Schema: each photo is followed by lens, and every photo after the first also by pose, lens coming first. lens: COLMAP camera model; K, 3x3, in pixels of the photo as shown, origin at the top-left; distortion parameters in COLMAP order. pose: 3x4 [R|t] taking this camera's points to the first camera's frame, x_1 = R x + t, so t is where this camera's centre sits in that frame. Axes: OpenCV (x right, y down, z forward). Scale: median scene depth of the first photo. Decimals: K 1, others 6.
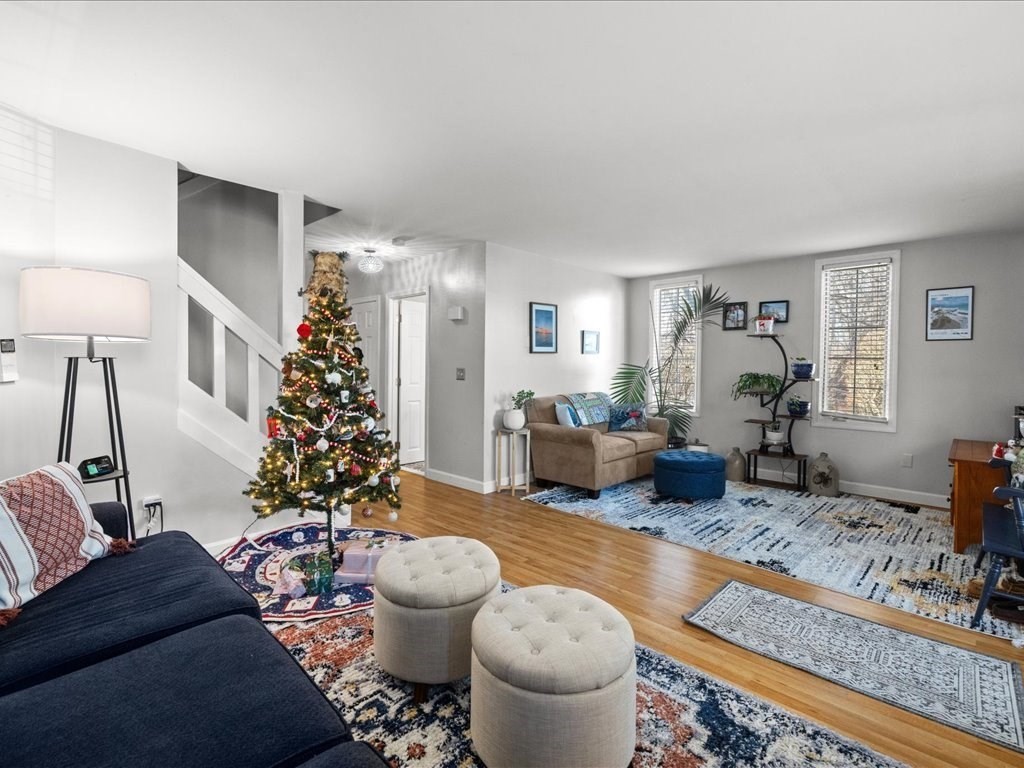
lens RADIAL K [[494.6, 0, 504.0], [0, 494.6, 366.1], [0, 0, 1]] dist [-0.003724, 0.002159]
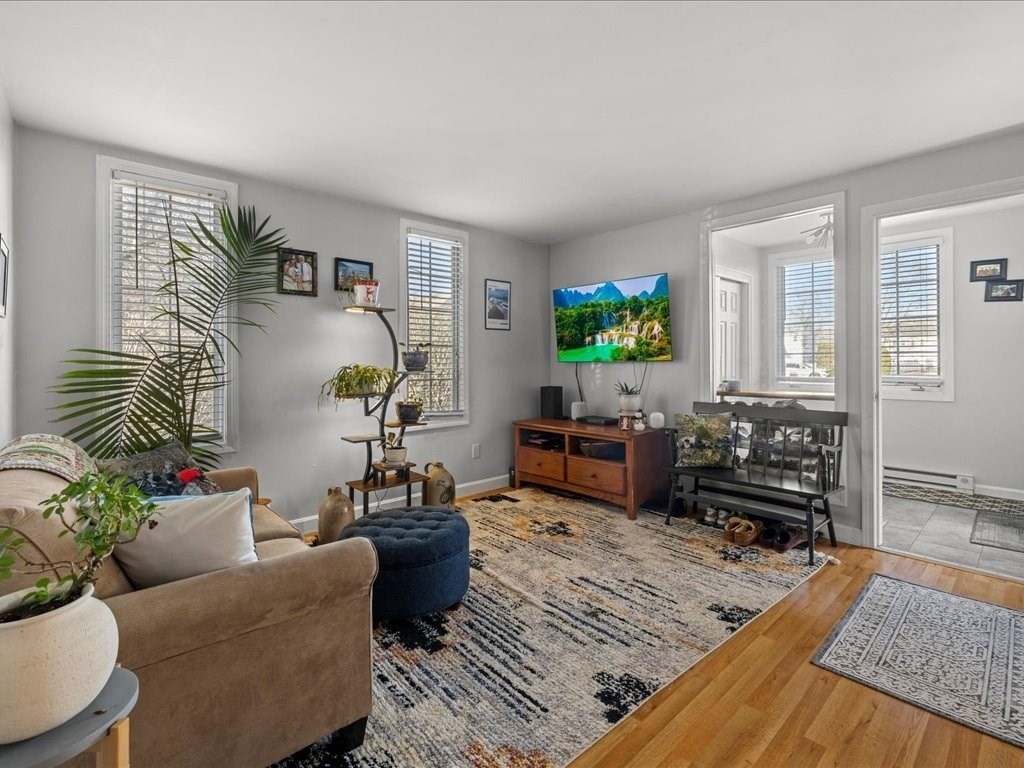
lens RADIAL K [[494.6, 0, 517.9], [0, 494.6, 354.9], [0, 0, 1]] dist [-0.003724, 0.002159]
pose [[0.051496, 0.000855, 0.998673, -0.148273], [0.009846, 0.999951, -0.001363, 0.003627], [-0.998625, 0.009903, 0.051485, 0.845567]]
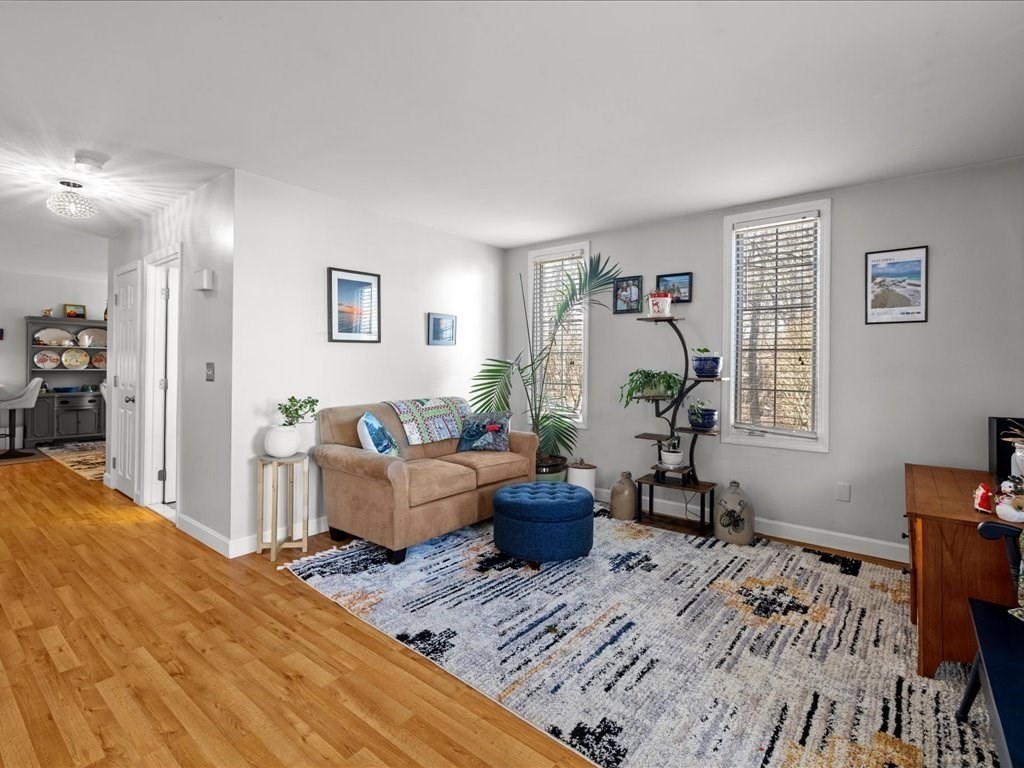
lens RADIAL K [[494.6, 0, 513.9], [0, 494.6, 356.9], [0, 0, 1]] dist [-0.003724, 0.002159]
pose [[0.995553, 0.000892, 0.094201, 0.268392], [0.000885, 0.999822, -0.018825, 0.008792], [-0.094201, 0.018825, 0.995375, 0.322662]]
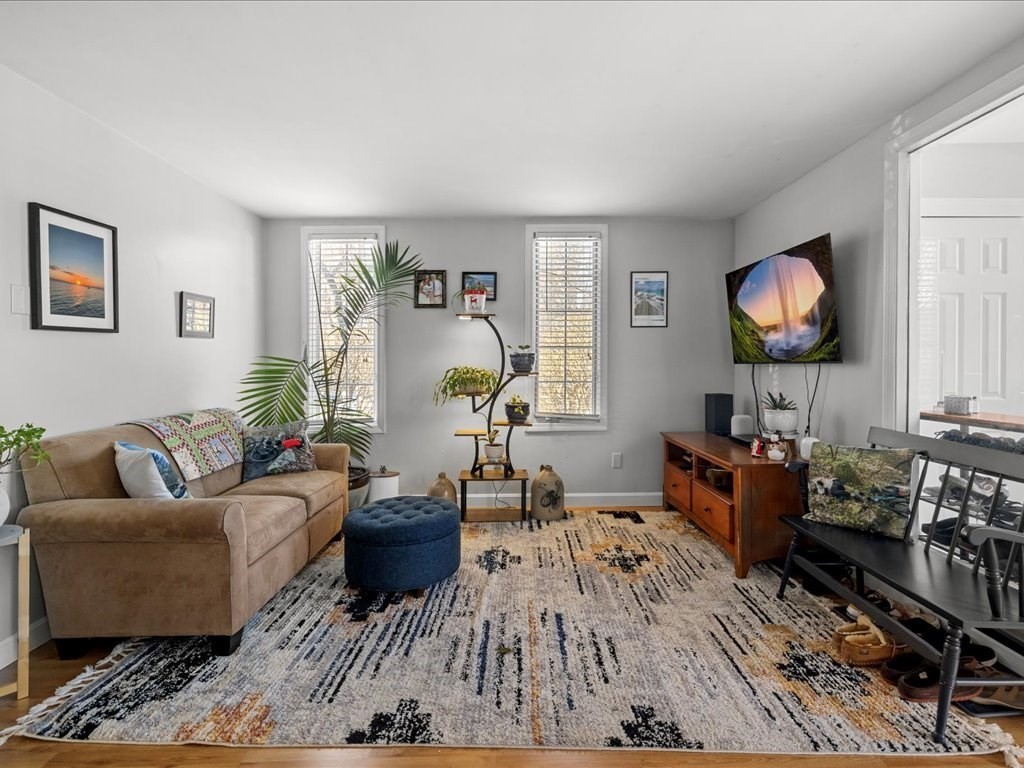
lens RADIAL K [[494.6, 0, 519.3], [0, 494.6, 363.4], [0, 0, 1]] dist [-0.003724, 0.002159]
pose [[0.704603, -0.016177, 0.709418, 0.051951], [0.015859, 0.999849, 0.007048, 0.005432], [-0.709425, 0.006285, 0.704753, 0.478493]]
